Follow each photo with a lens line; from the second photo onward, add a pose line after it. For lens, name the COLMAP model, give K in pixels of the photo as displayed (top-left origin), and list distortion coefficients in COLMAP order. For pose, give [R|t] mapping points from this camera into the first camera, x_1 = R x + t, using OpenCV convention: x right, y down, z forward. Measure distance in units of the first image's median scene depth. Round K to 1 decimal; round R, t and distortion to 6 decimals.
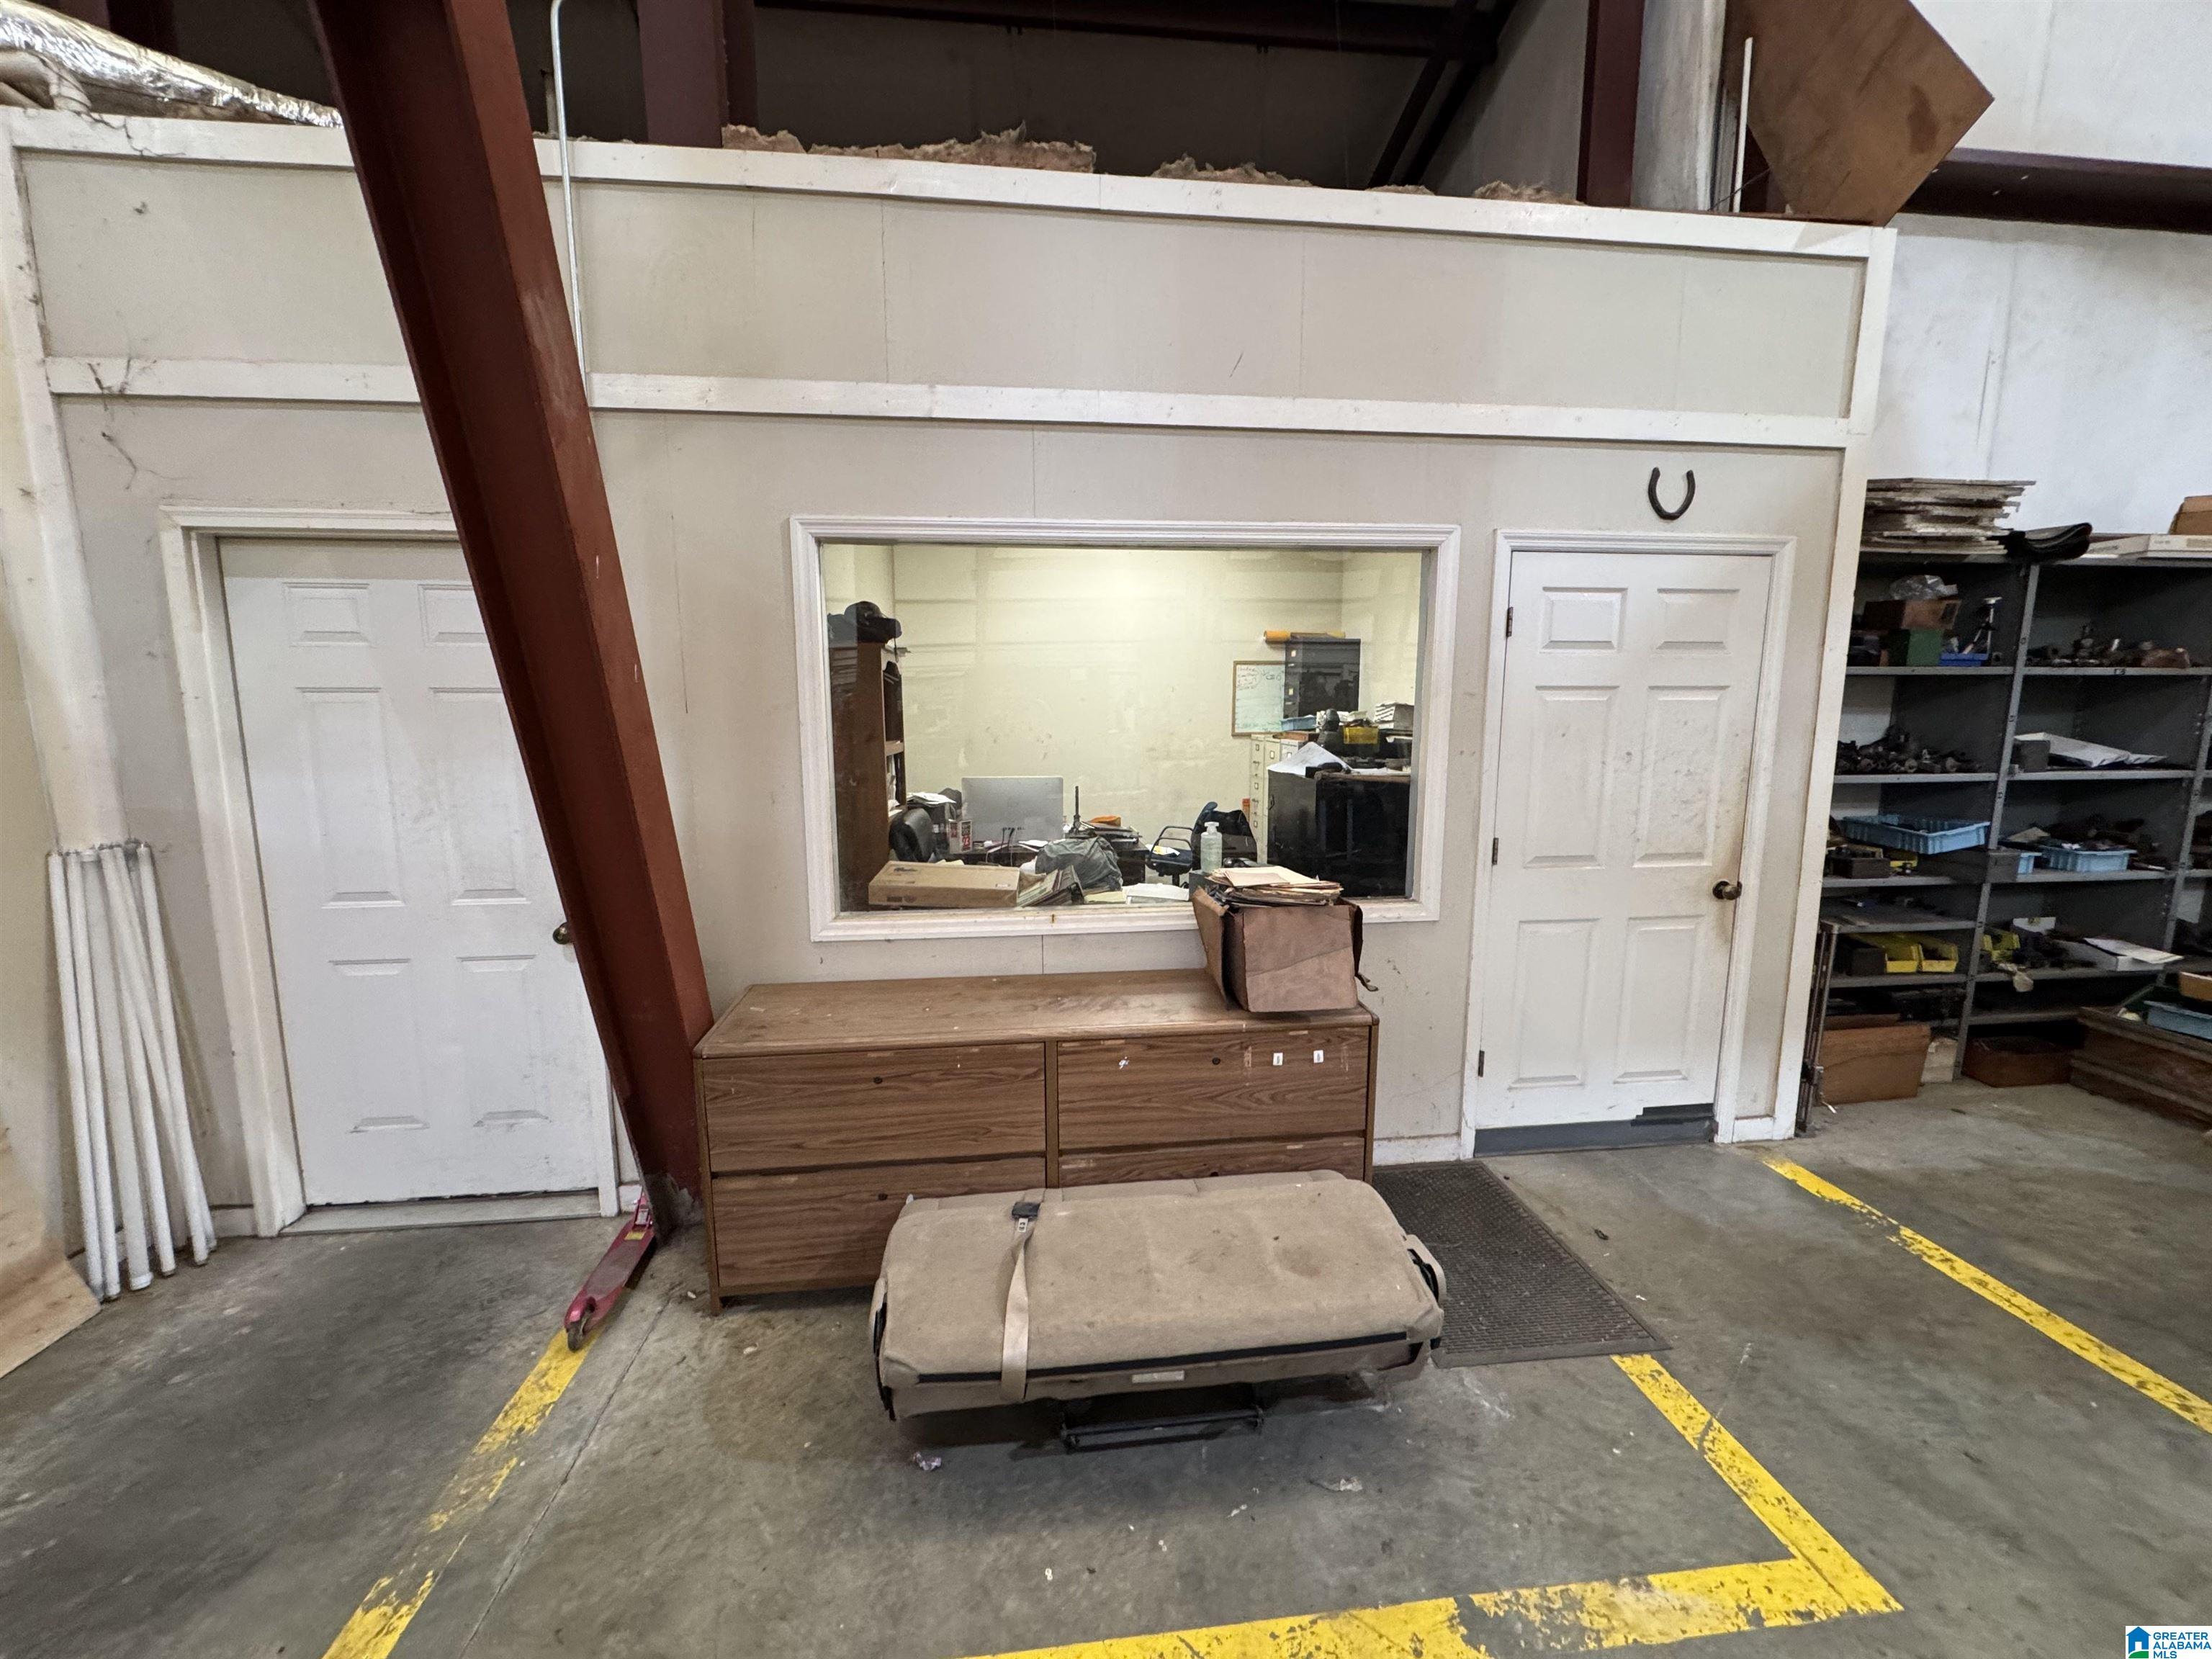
lens RADIAL K [[874.2, 0, 1110.7], [0, 874.2, 834.5], [0, 0, 1]] dist [0.001296, 0.000511]
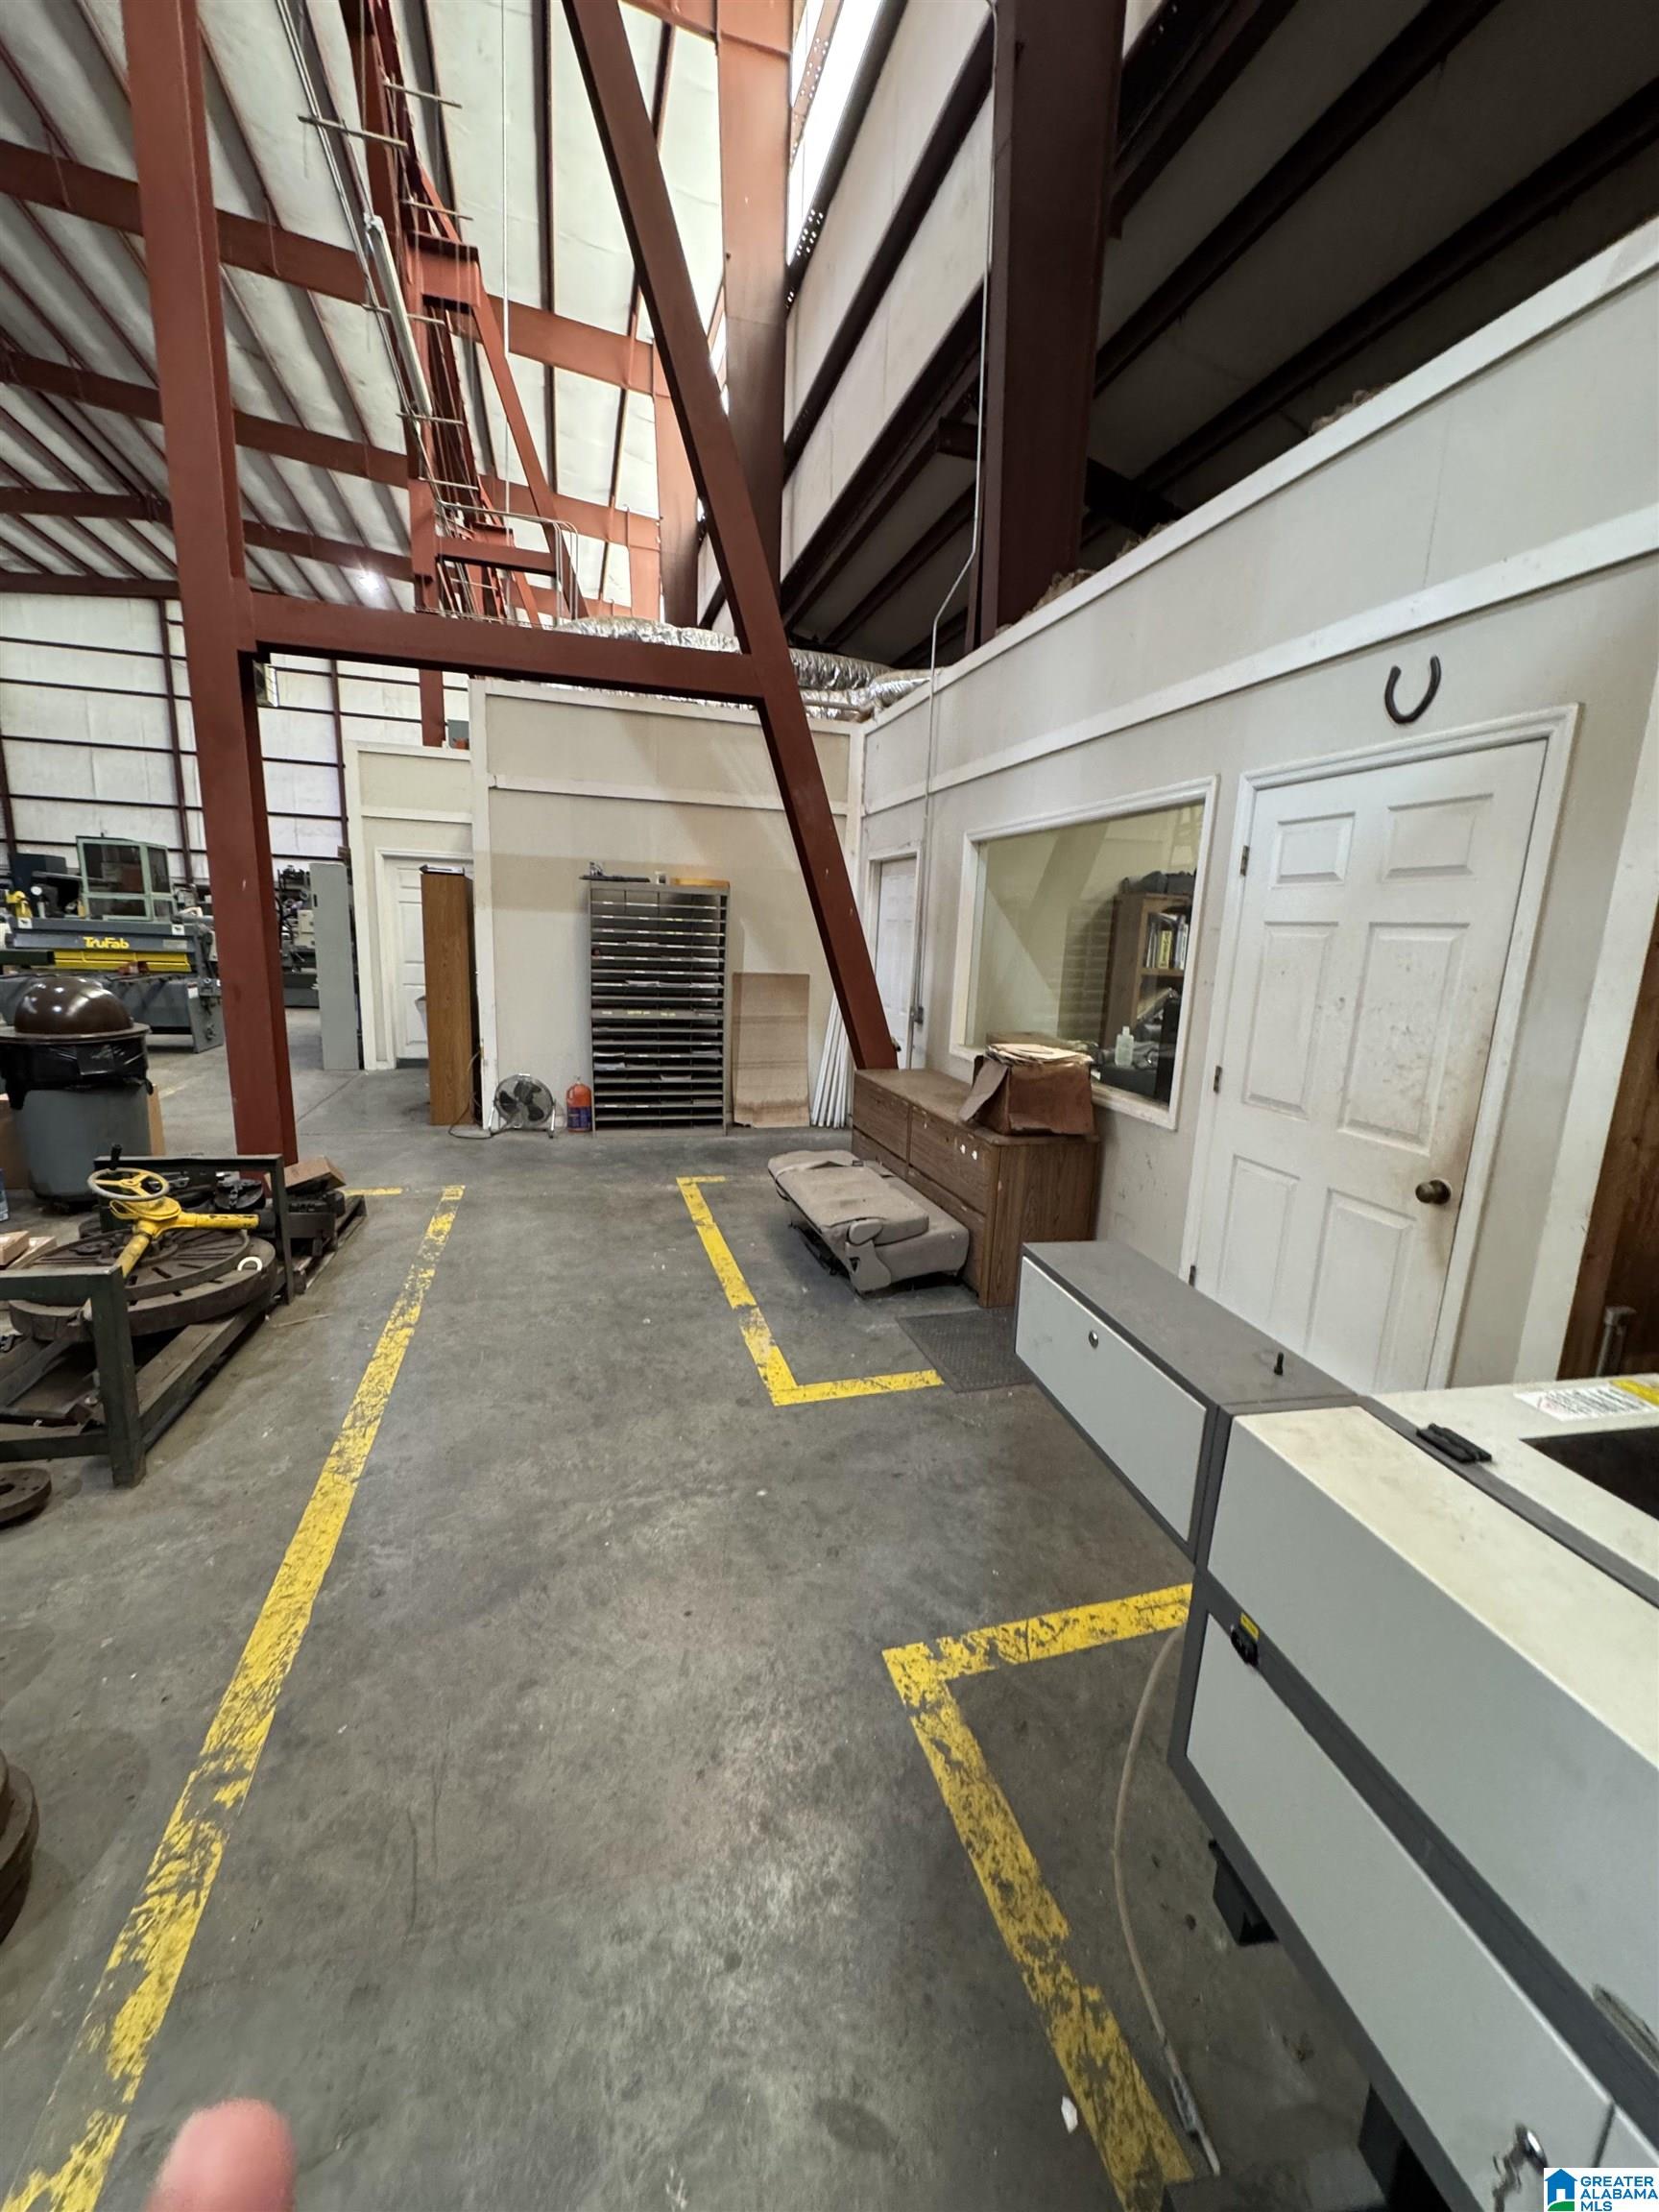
lens RADIAL K [[874.2, 0, 840.8], [0, 874.2, 1101.8], [0, 0, 1]] dist [0.001296, 0.000511]
pose [[0.190624, 0.201890, -0.960678, 1.395940], [-0.175282, 0.969897, 0.169047, -0.053902], [0.965888, 0.136165, 0.220273, 0.336738]]
